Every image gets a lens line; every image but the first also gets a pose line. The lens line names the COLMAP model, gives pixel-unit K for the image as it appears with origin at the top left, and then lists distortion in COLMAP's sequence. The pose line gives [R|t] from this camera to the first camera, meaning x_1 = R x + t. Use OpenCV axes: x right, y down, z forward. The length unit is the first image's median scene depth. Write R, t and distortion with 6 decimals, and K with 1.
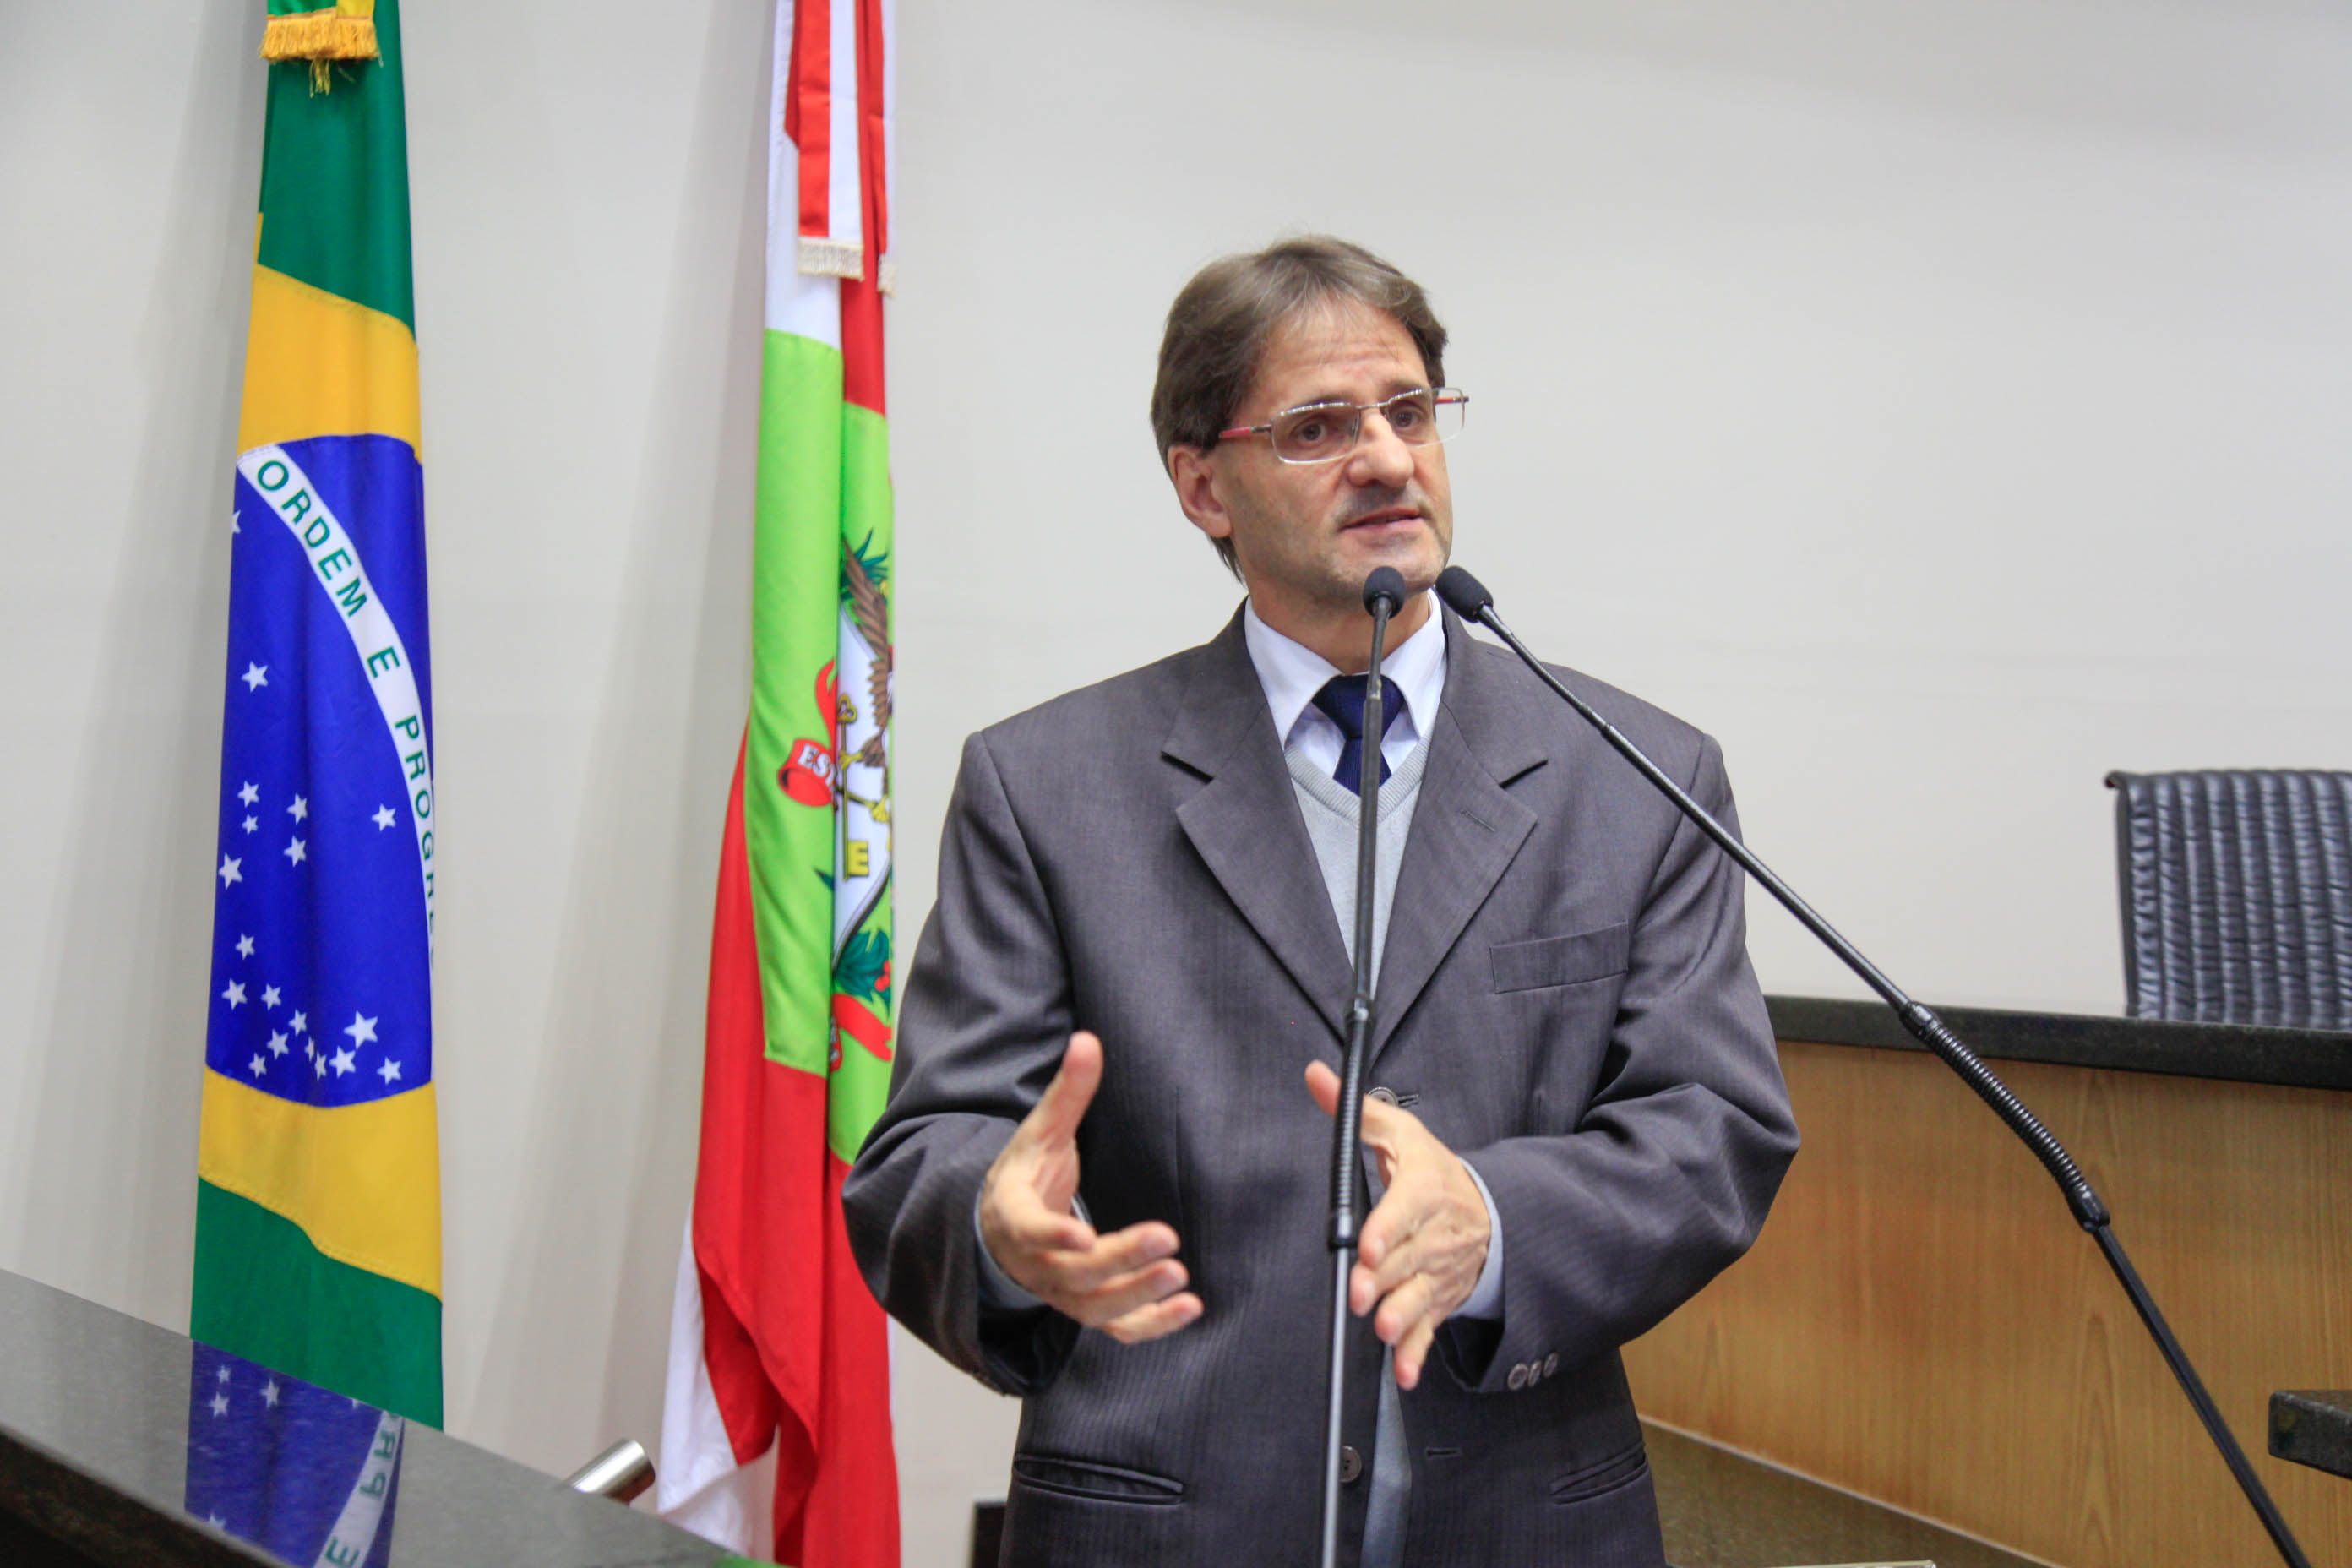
lens RADIAL K [[3242.2, 0, 1168.5], [0, 3242.2, 855.8], [0, 0, 1]] dist [-0.191632, 0.552673]
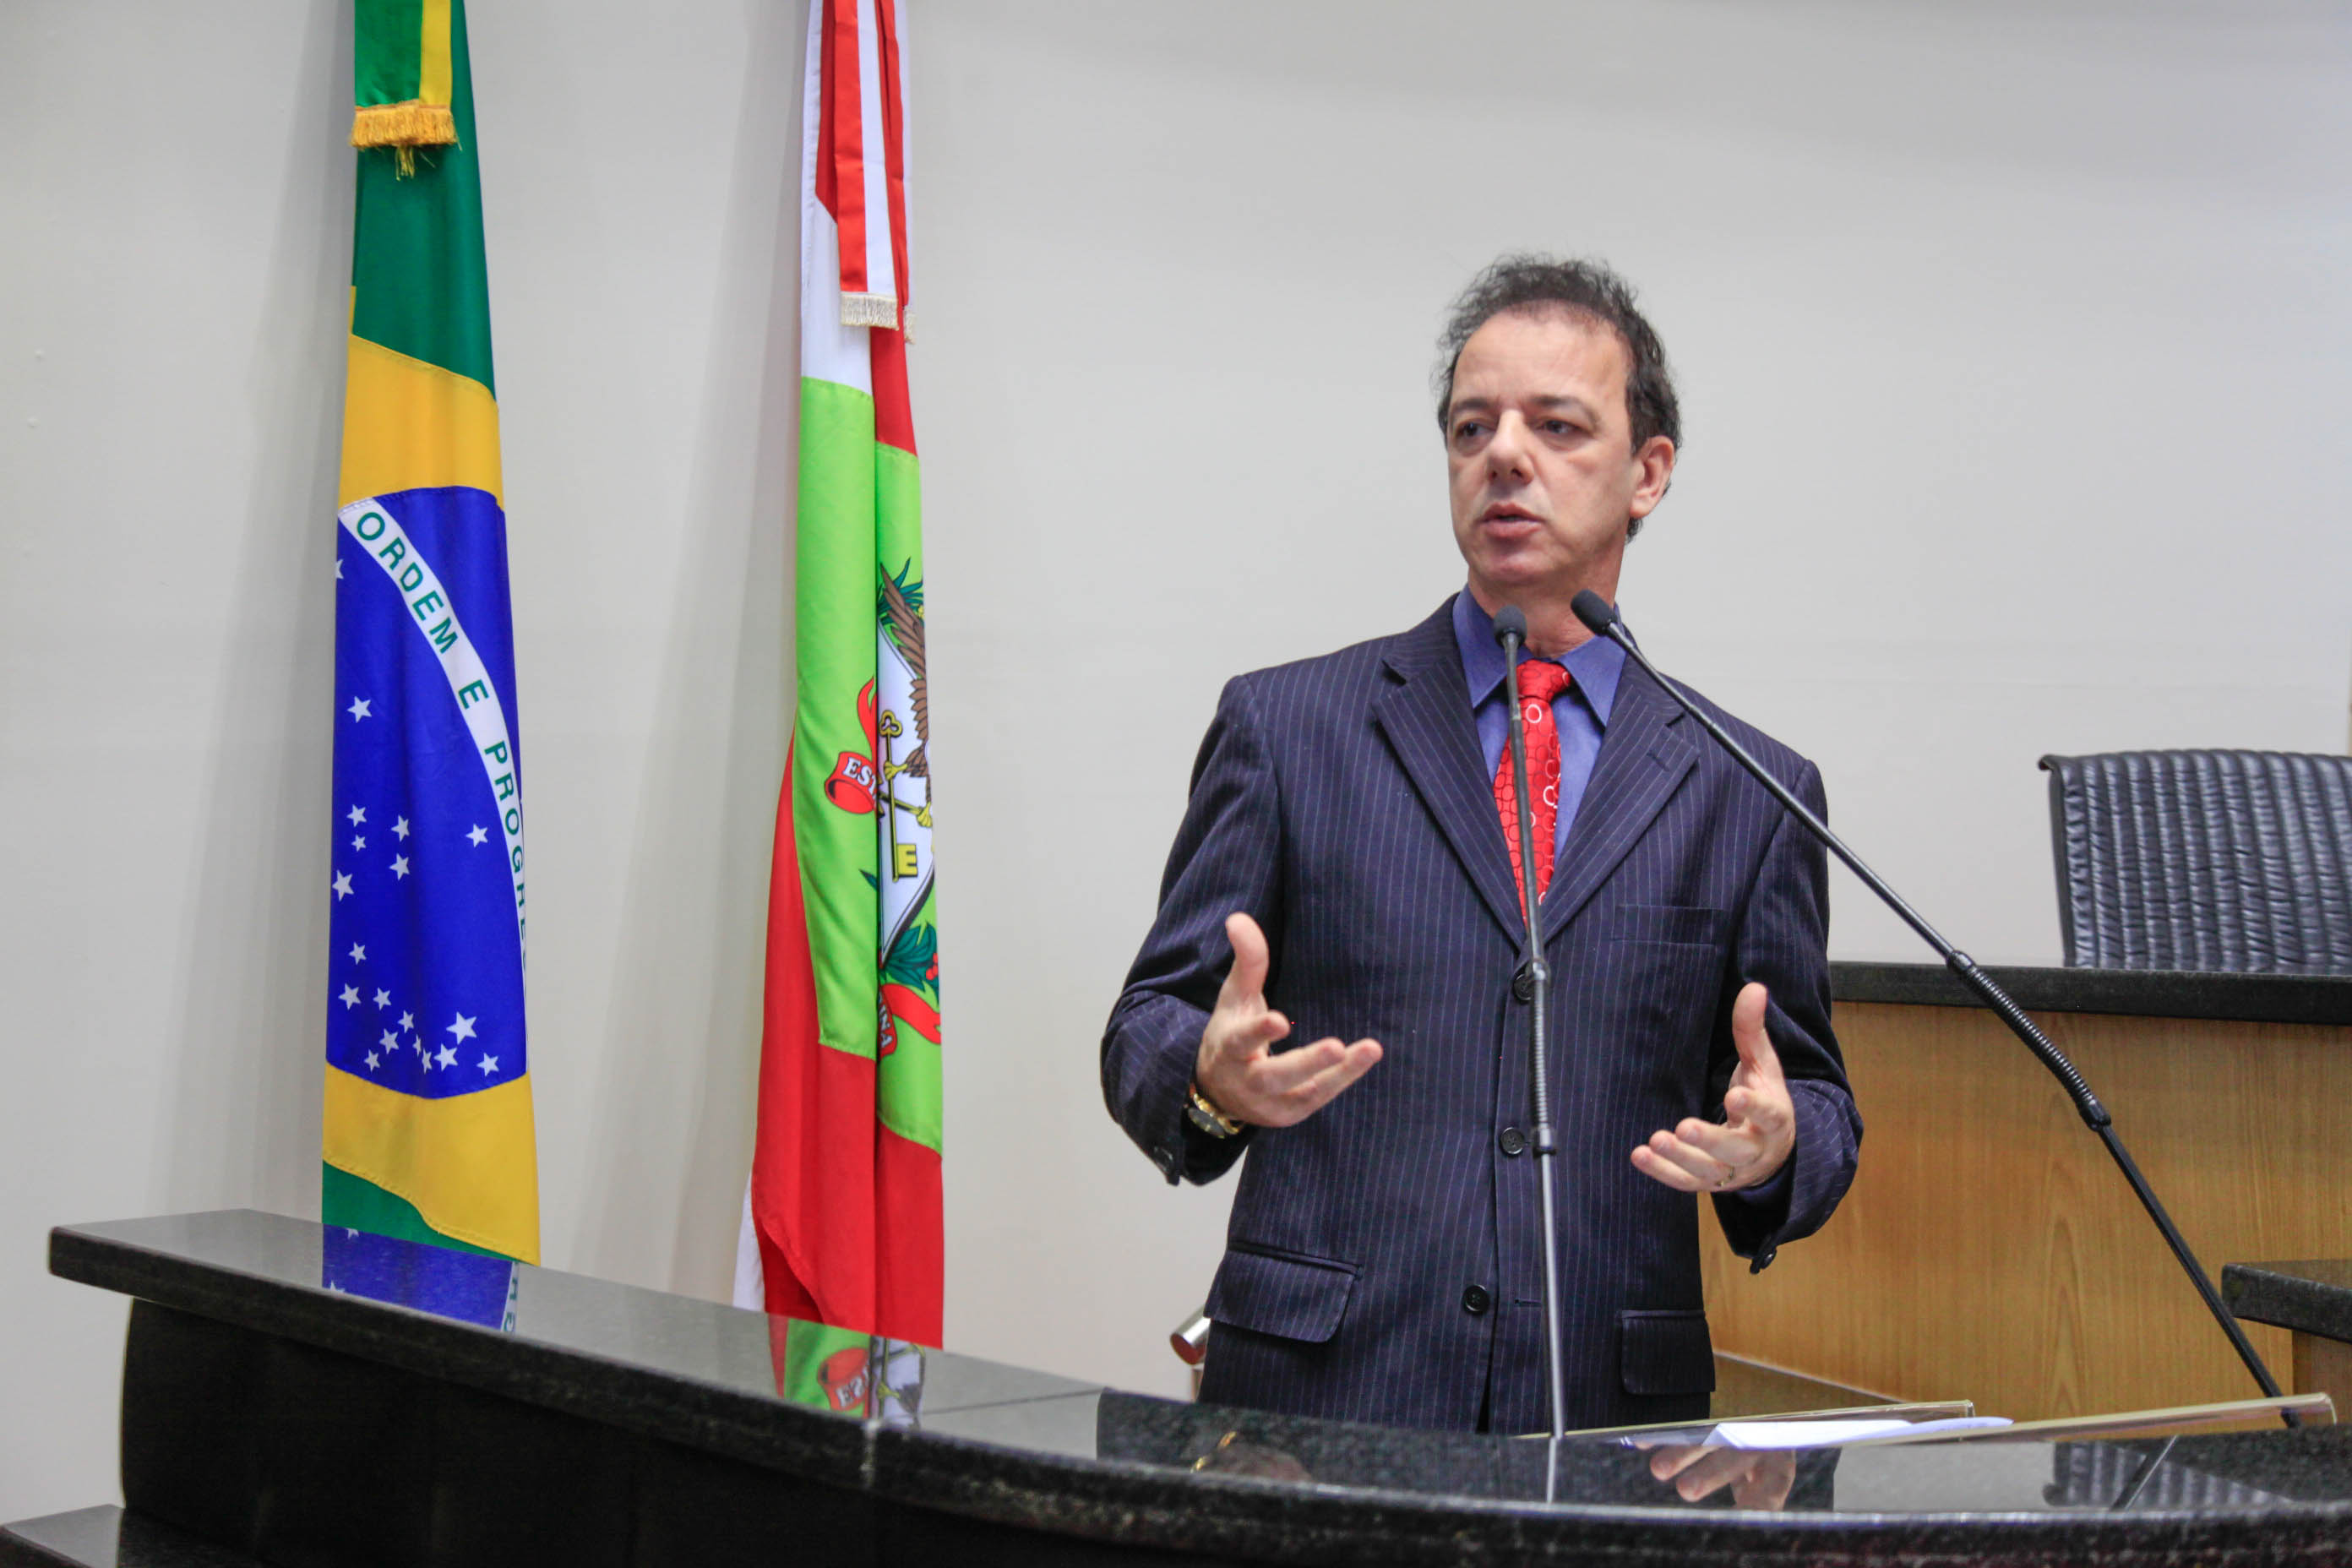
lens RADIAL K [[3242.2, 0, 1168.5], [0, 3242.2, 855.8], [0, 0, 1]] dist [-0.191632, 0.552673]
pose [[0.998945, -0.027443, 0.036812, -0.050186], [0.027256, 0.999613, 0.005548, -0.004586], [-0.036950, -0.004539, 0.999307, -0.108117]]
